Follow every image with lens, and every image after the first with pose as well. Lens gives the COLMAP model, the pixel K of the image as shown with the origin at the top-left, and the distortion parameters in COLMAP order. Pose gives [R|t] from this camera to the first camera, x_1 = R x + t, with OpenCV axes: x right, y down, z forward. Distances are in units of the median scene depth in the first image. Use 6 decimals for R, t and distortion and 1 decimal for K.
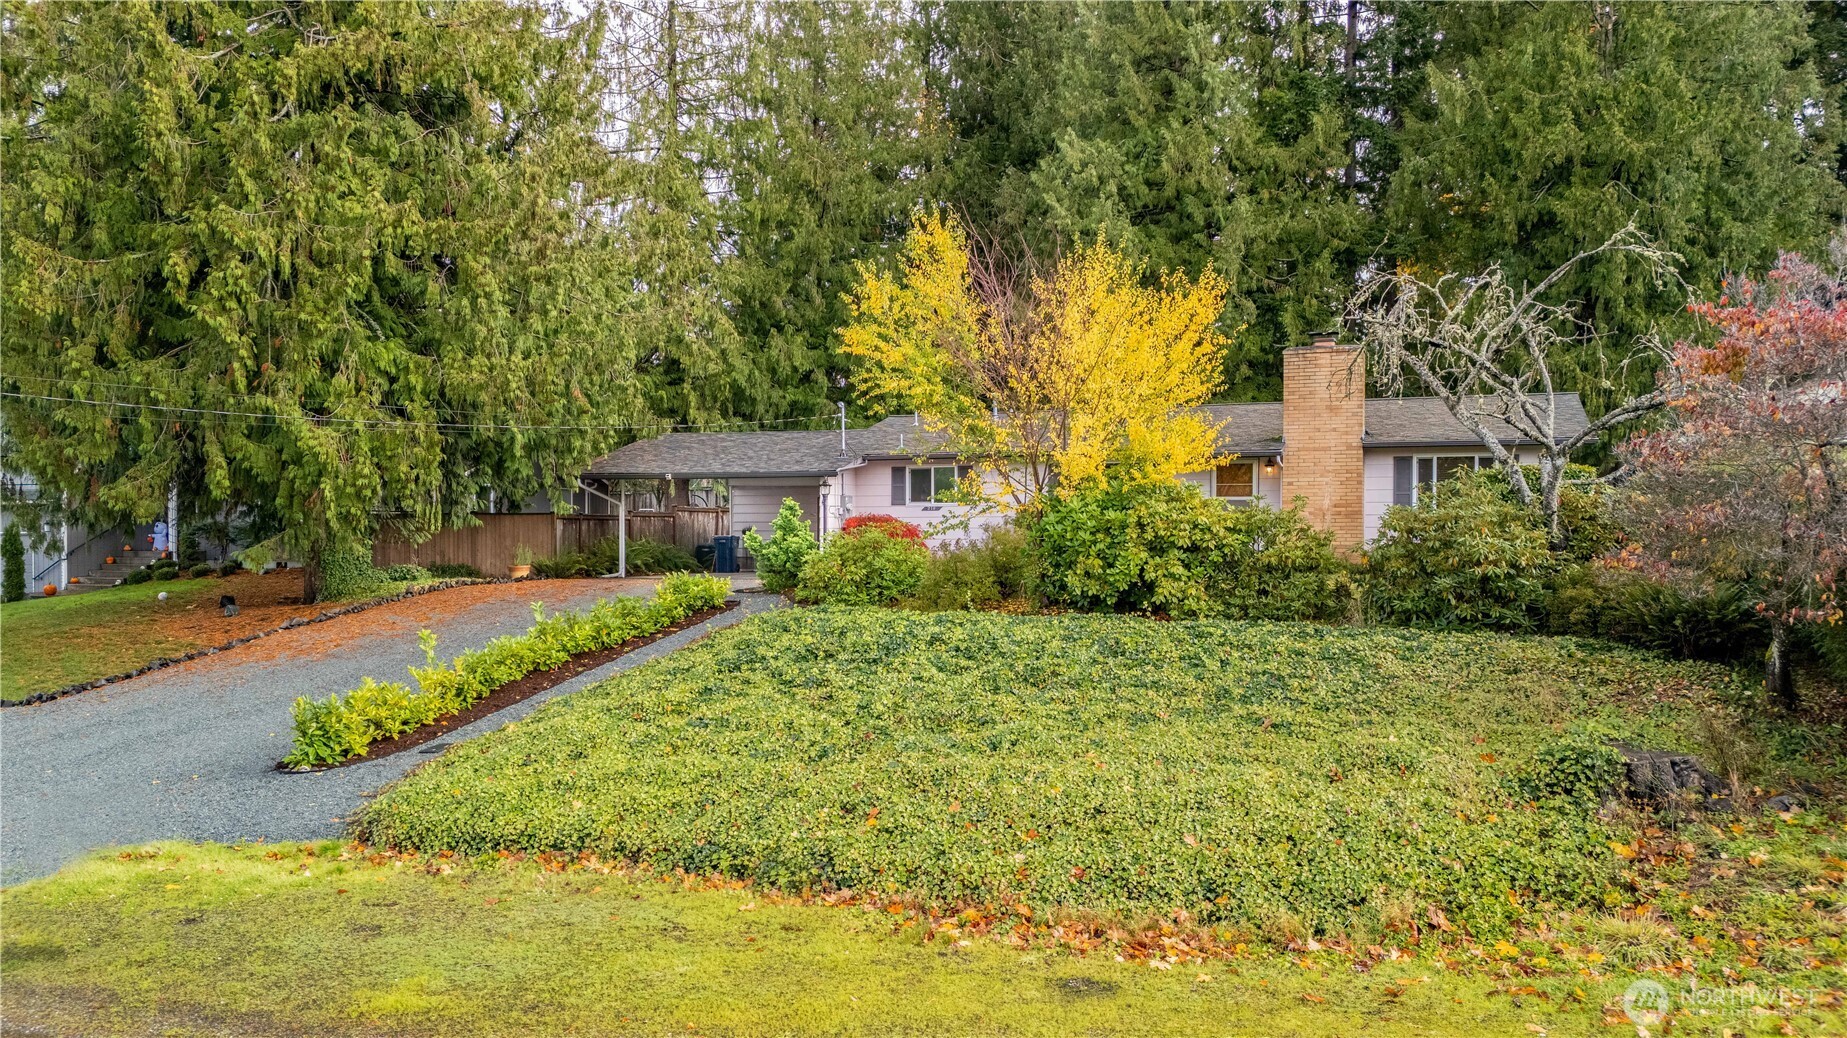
lens RADIAL K [[1414.3, 0, 933.6], [0, 1414.3, 508.8], [0, 0, 1]] dist [0.026107, -0.003218]
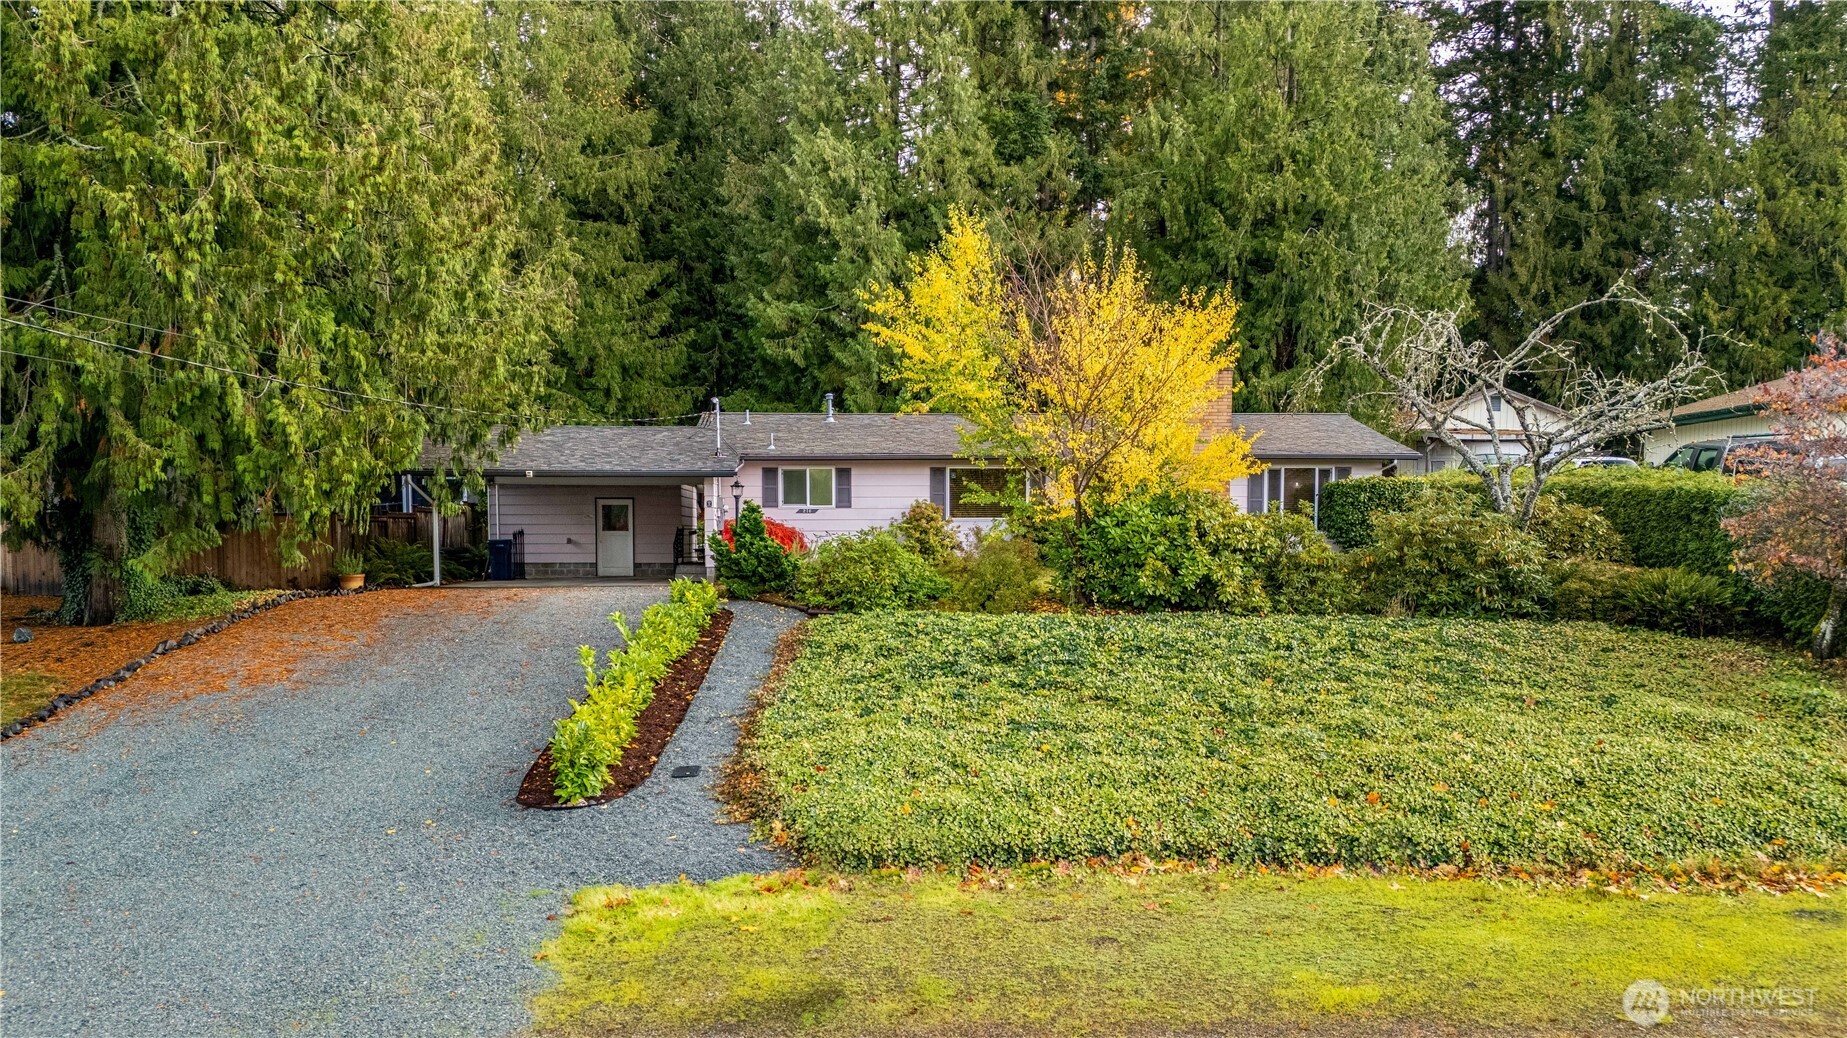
lens RADIAL K [[1457.3, 0, 914.3], [0, 1457.3, 537.1], [0, 0, 1]] dist [0.014828, 0.003262]
pose [[0.921500, -0.000882, 0.388377, -0.357713], [-0.005921, 0.999849, 0.016318, 0.000980], [-0.388333, -0.017337, 0.921356, 0.054787]]
